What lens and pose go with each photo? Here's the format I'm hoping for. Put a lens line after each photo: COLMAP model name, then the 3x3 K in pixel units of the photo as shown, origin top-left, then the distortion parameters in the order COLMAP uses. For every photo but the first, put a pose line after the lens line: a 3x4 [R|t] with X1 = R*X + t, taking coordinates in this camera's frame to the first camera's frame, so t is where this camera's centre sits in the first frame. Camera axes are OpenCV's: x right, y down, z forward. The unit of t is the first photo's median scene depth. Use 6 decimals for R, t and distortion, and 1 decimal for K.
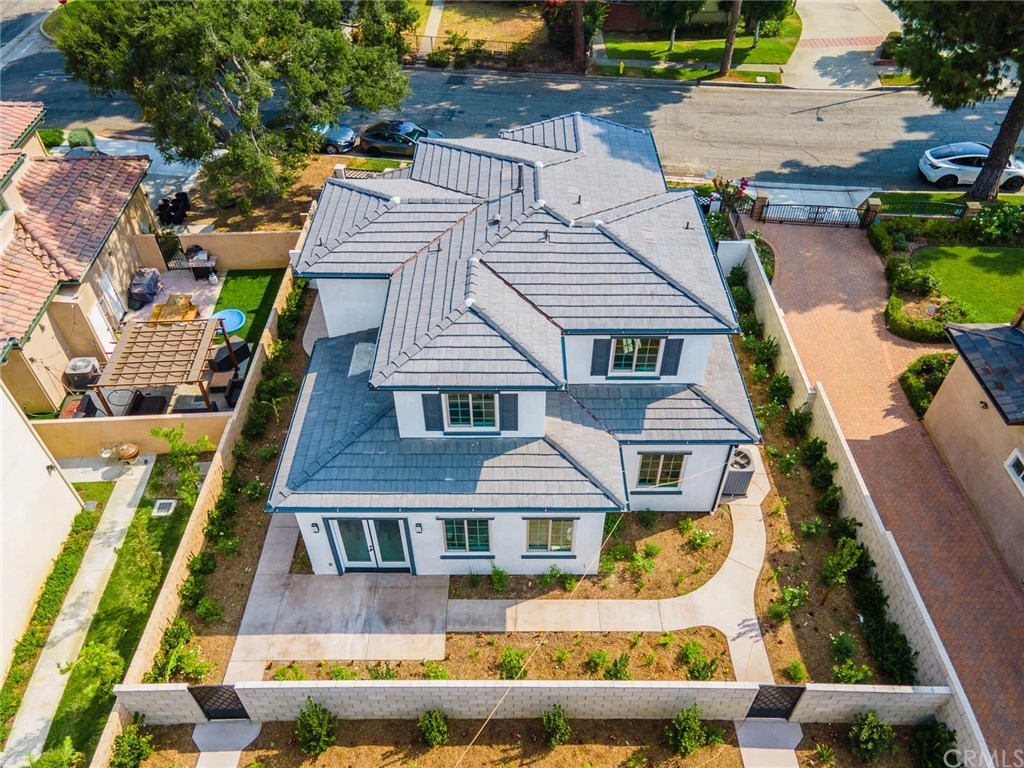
lens RADIAL K [[750.0, 0, 512.0], [0, 750.0, 384.0], [0, 0, 1]] dist [0.004457, 0.098705]
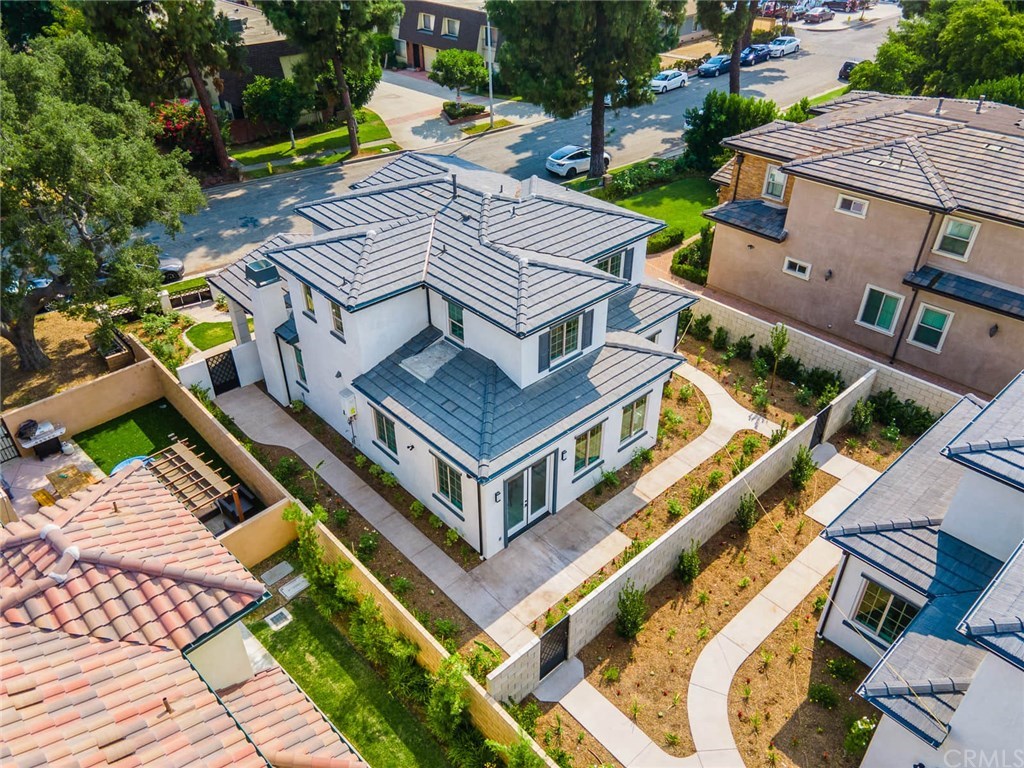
lens RADIAL K [[750.0, 0, 512.0], [0, 750.0, 384.0], [0, 0, 1]] dist [0.004457, 0.098705]
pose [[0.734865, -0.386653, 0.557201, -0.741734], [0.471427, 0.881851, -0.009808, 0.063515], [-0.487576, 0.269888, 0.830319, 0.041836]]
